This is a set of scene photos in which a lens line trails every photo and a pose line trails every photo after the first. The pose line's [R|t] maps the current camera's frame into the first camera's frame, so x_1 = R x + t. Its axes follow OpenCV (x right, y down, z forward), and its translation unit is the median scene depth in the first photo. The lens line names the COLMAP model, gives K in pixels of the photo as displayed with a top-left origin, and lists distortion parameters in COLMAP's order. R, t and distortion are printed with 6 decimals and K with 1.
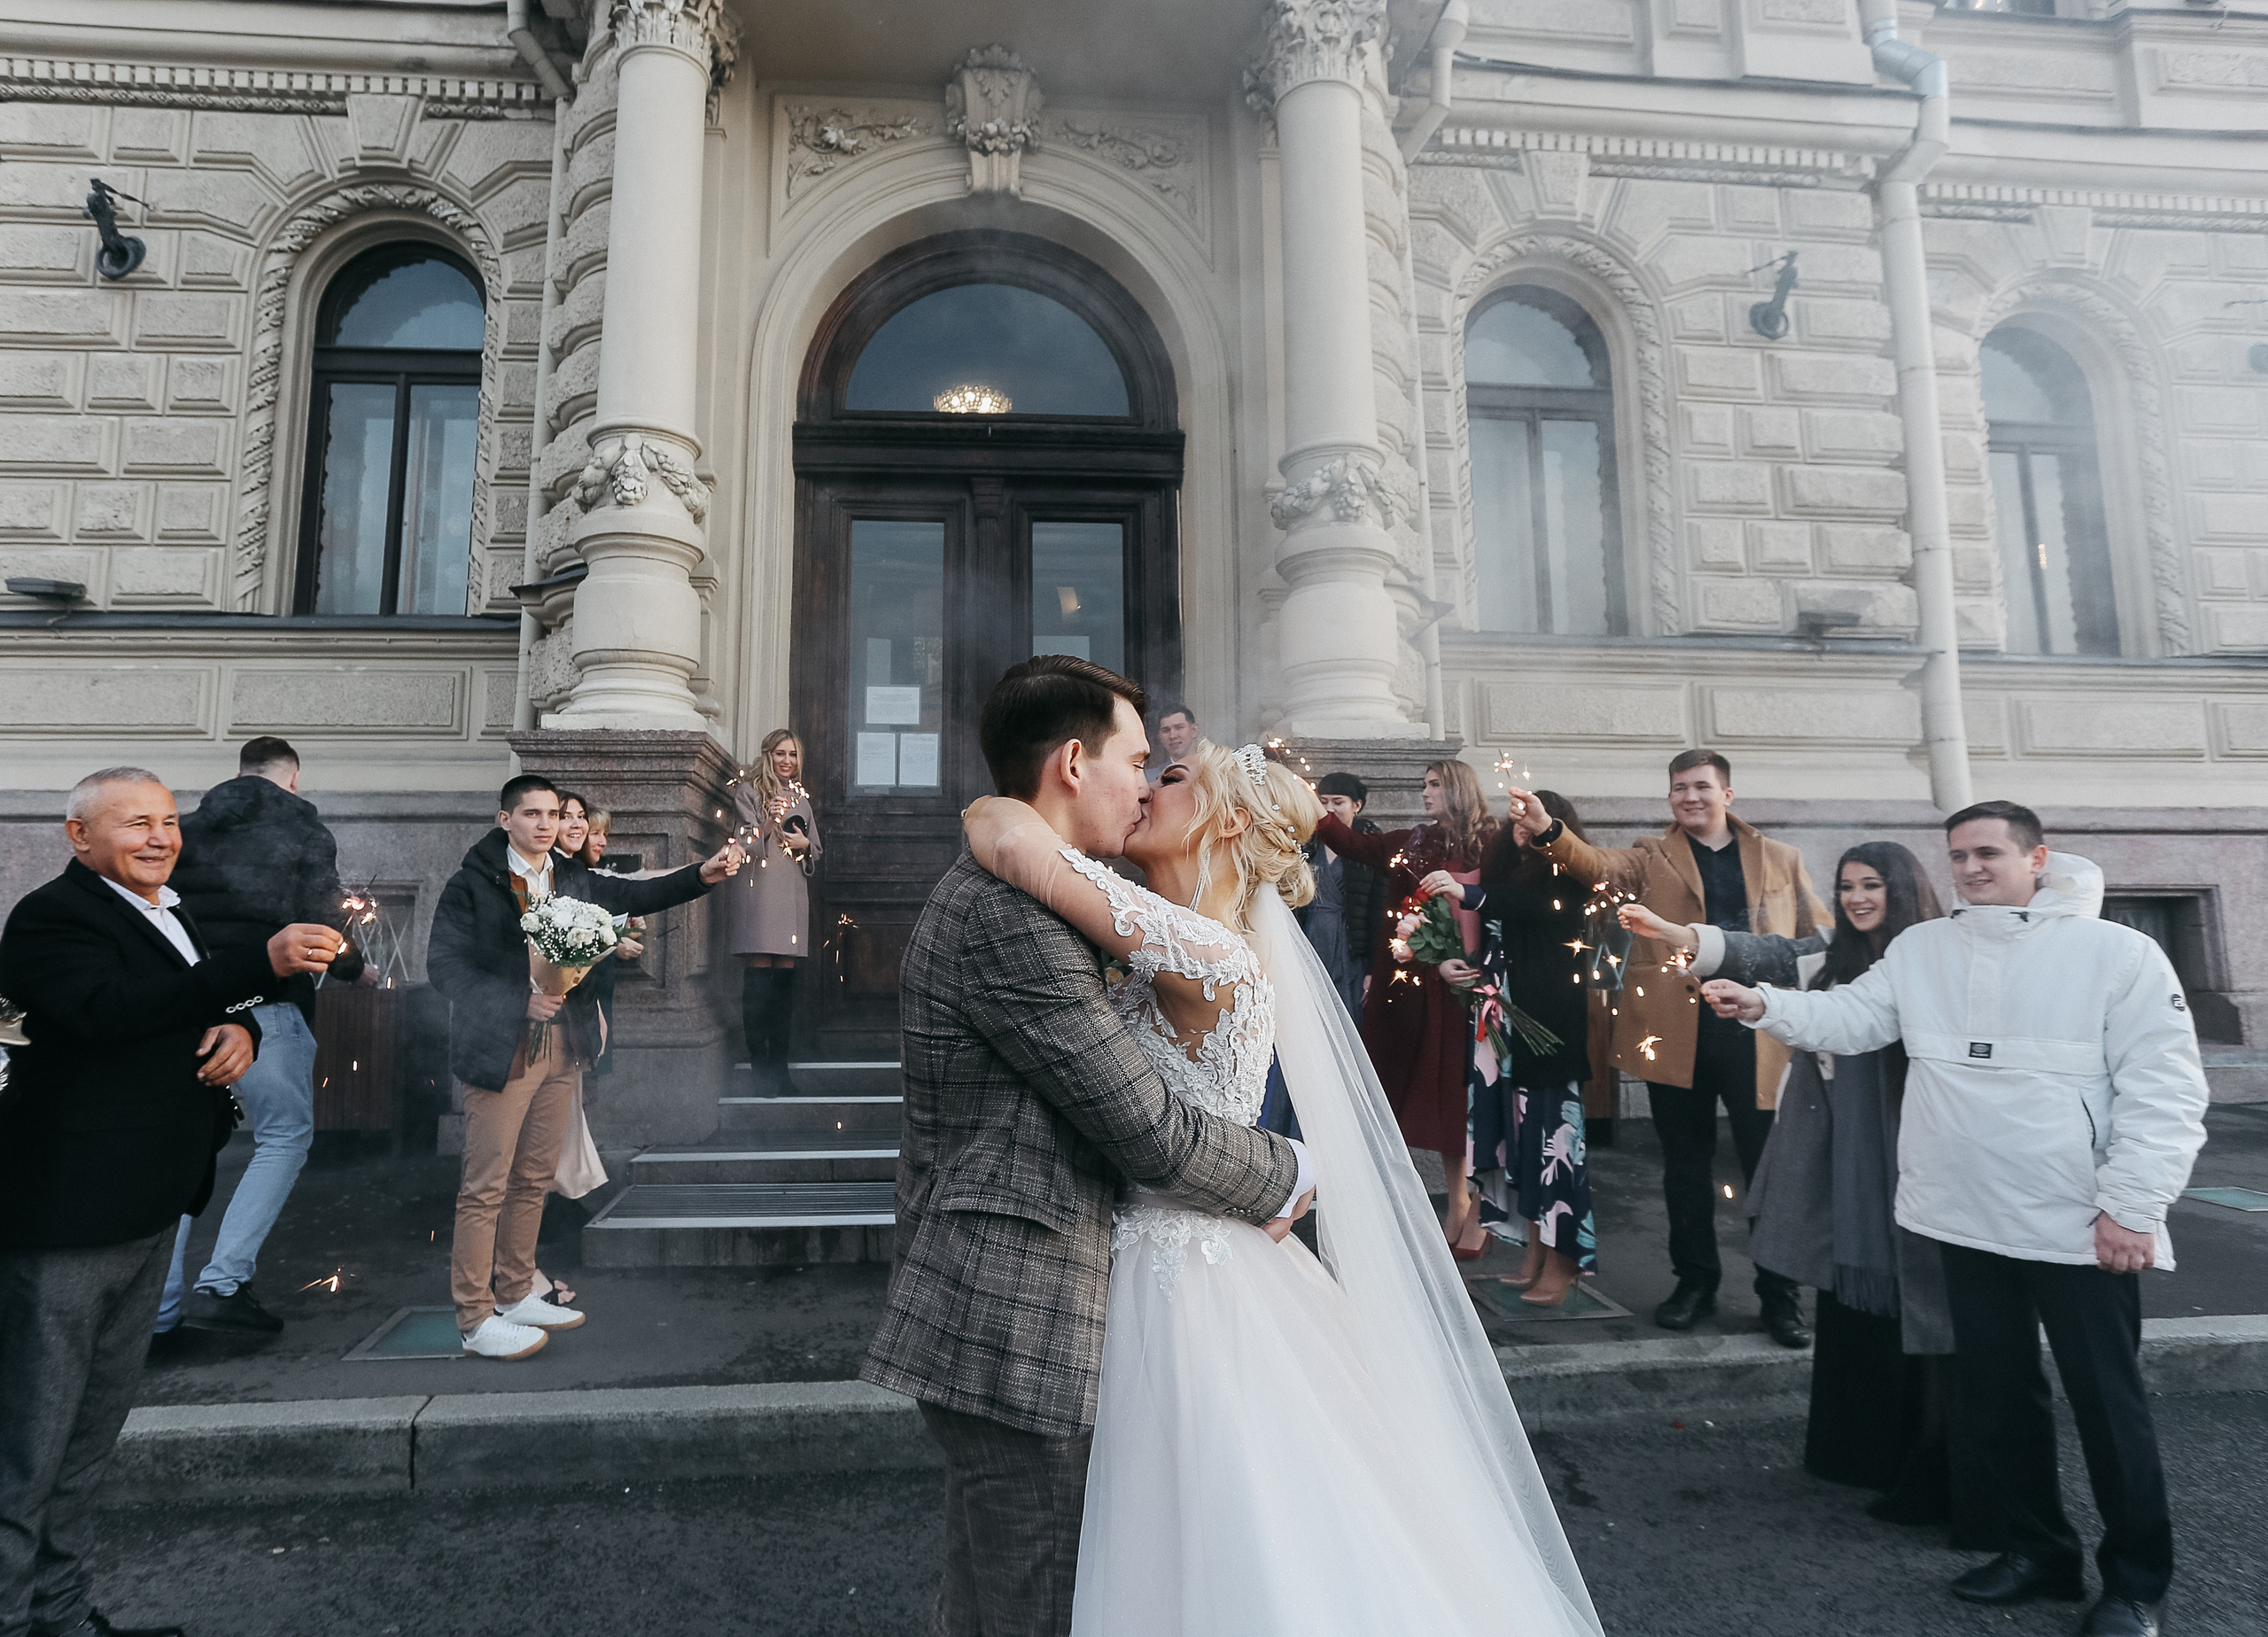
lens RADIAL K [[1594.4, 0, 1128.5], [0, 1594.4, 755.9], [0, 0, 1]] dist [-0.074770, 0.066575]
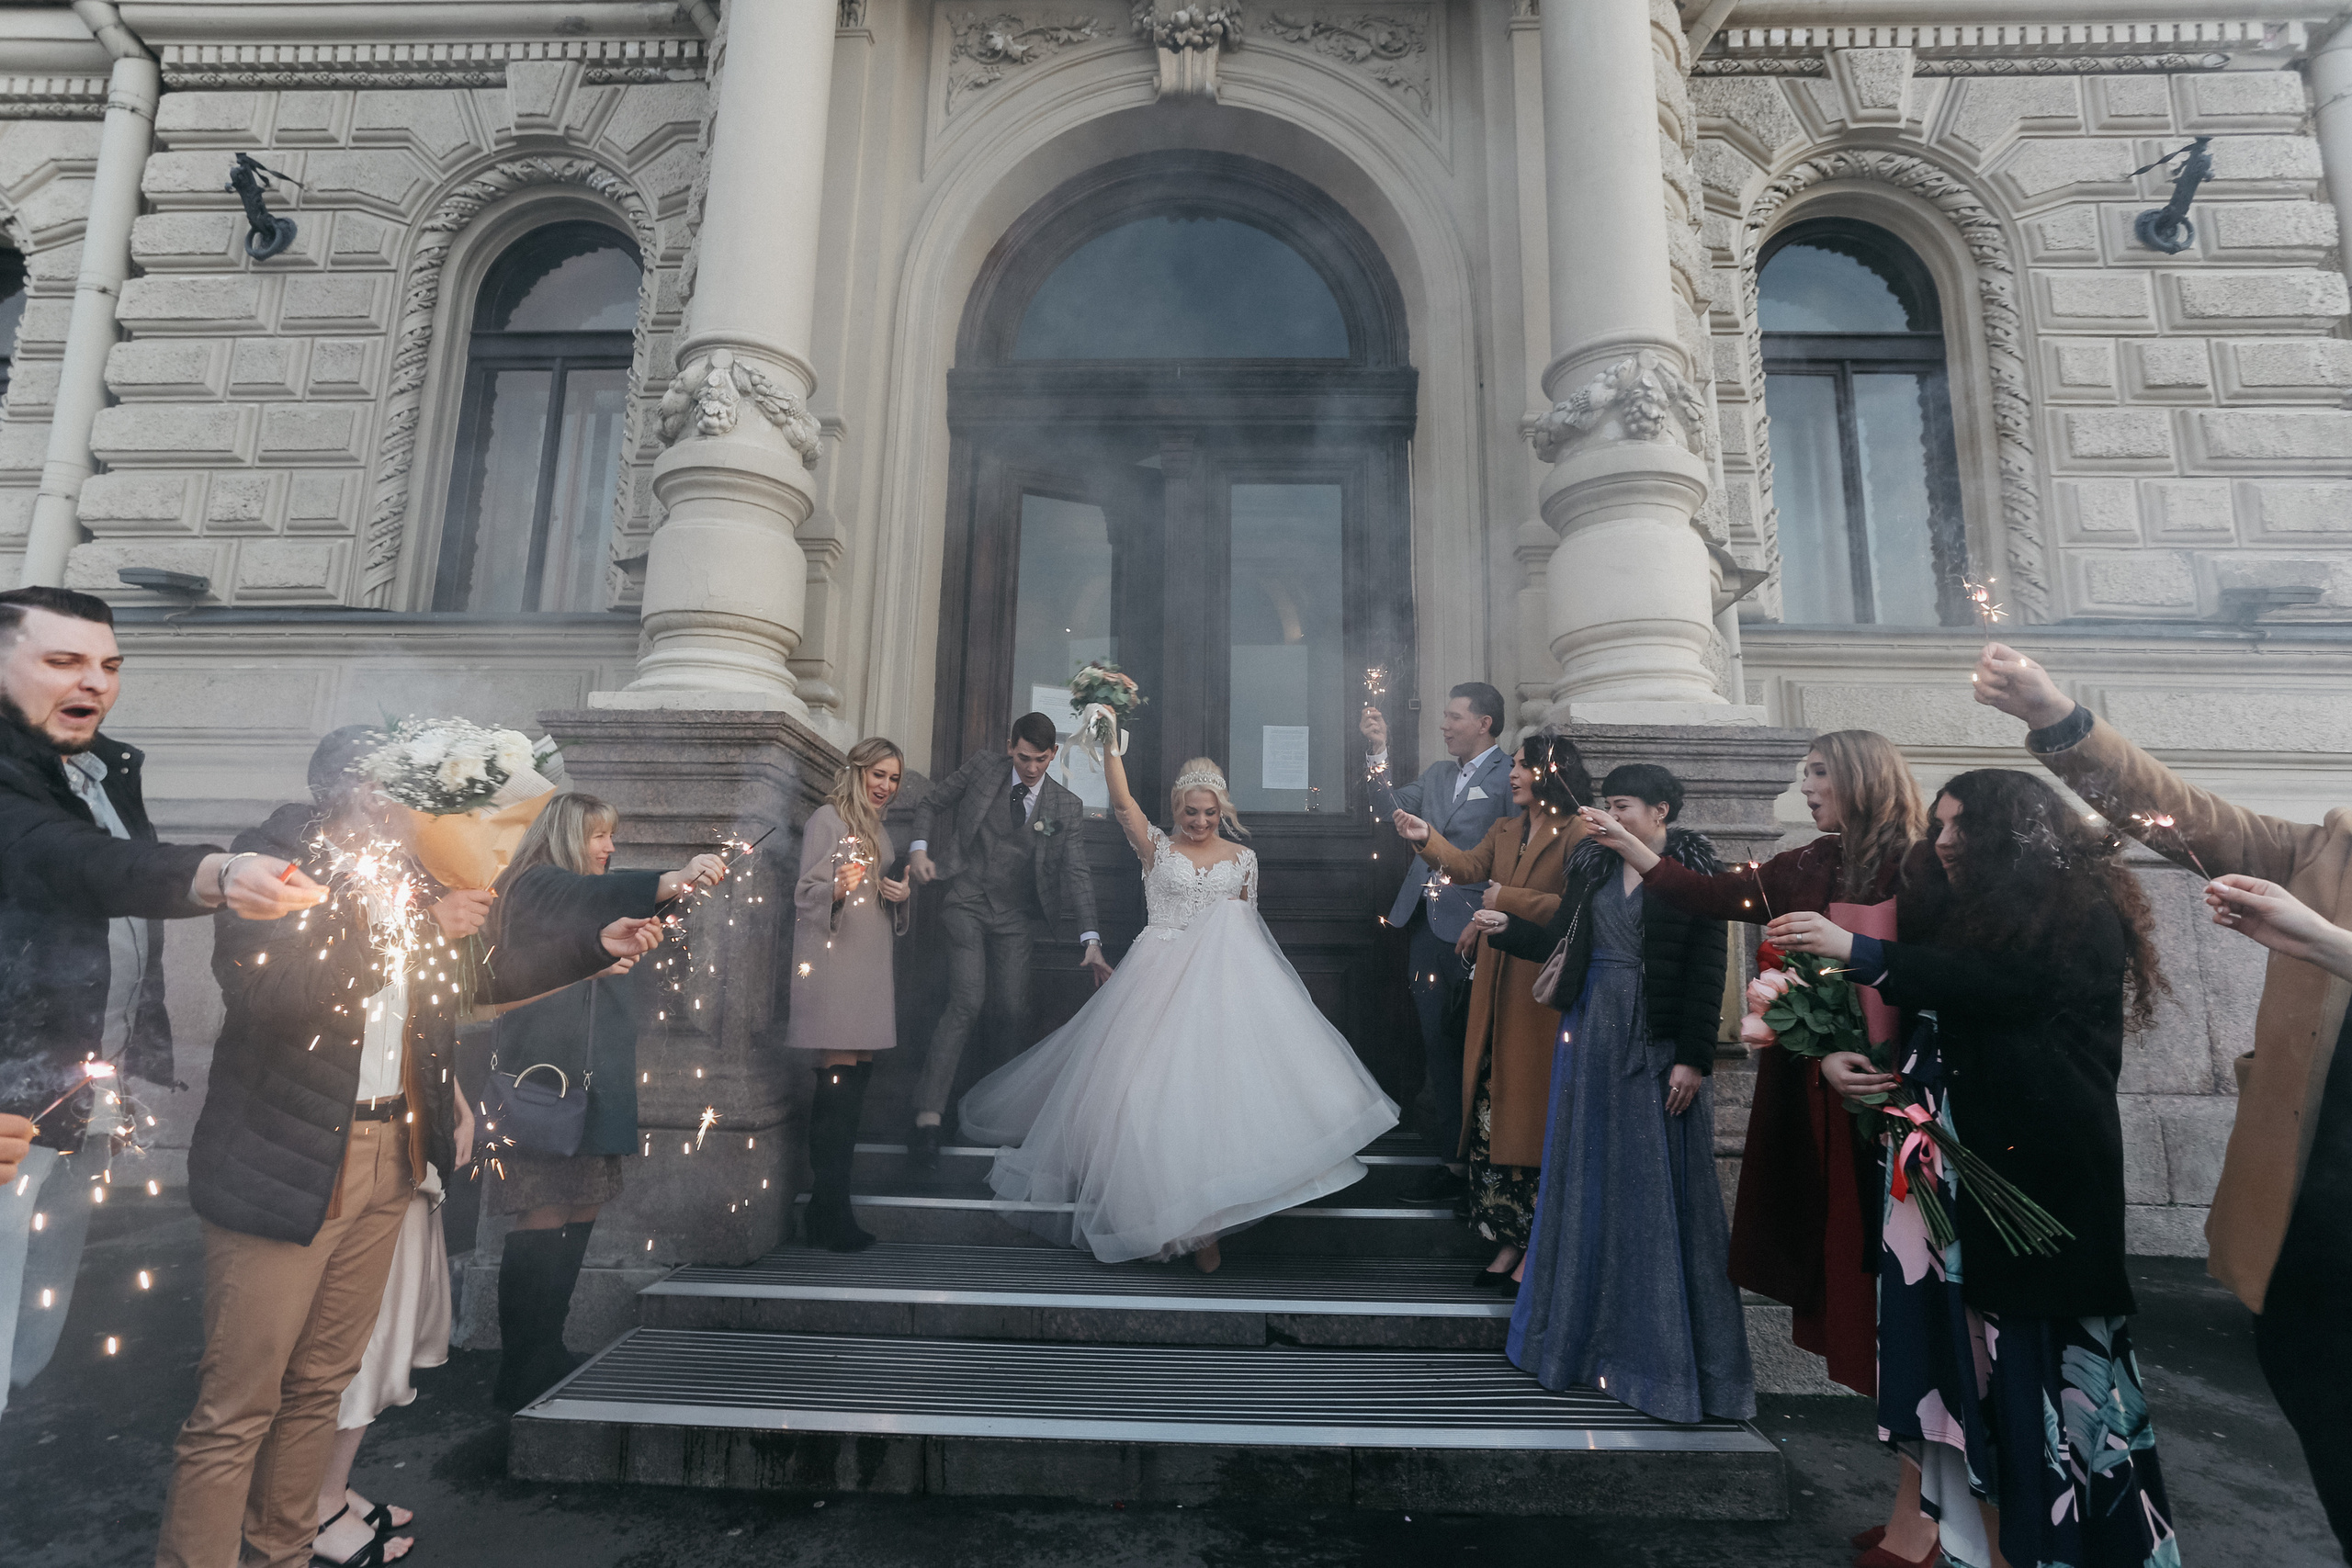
lens RADIAL K [[1225.2, 0, 1176.0], [0, 1225.2, 784.0], [0, 0, 1]] dist [-0.036293, 0.026192]
pose [[0.988398, 0.002758, -0.151859, 0.008334], [-0.008438, 0.999288, -0.036773, 0.032649], [0.151649, 0.037627, 0.987718, 0.367575]]
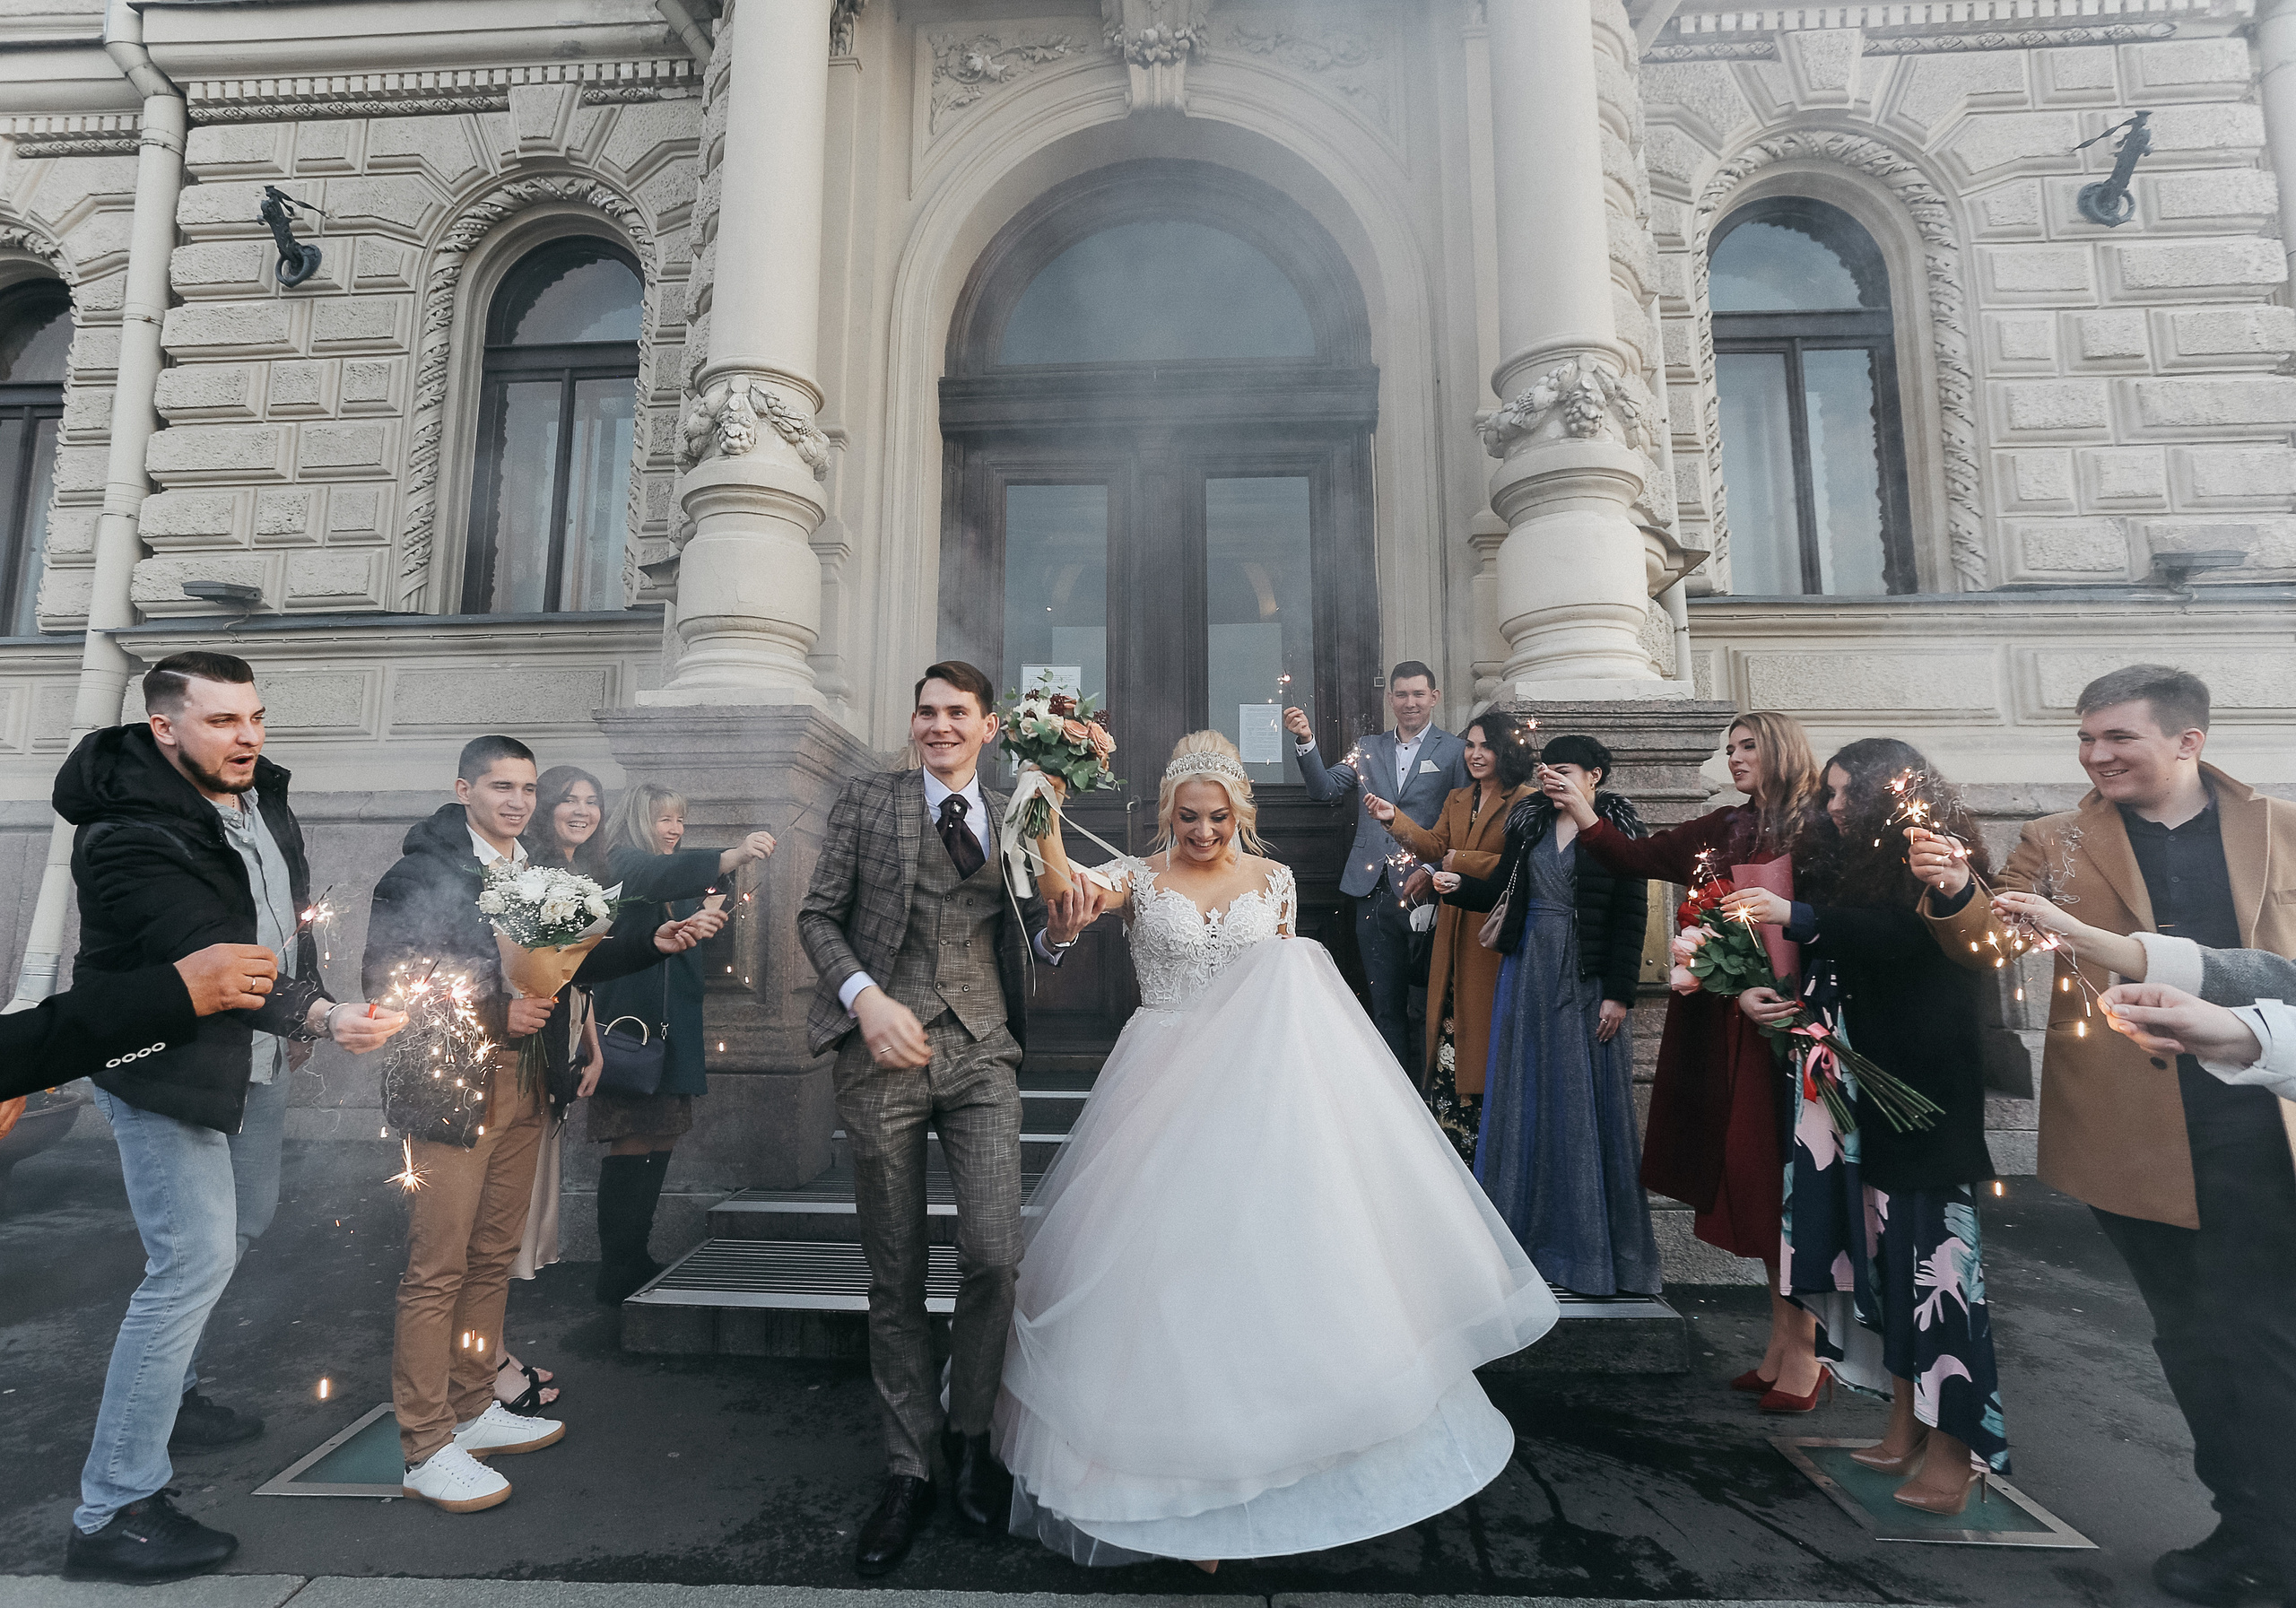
lens RADIAL K [[1290.4, 0, 1119.4], [0, 1290.4, 802.4], [0, 0, 1]] dist [-0.039890, 0.030905]
pose [[0.983930, -0.011026, -0.178215, 0.018094], [0.011654, 0.999929, 0.002476, 0.030918], [0.178175, -0.004513, 0.983988, 0.280828]]
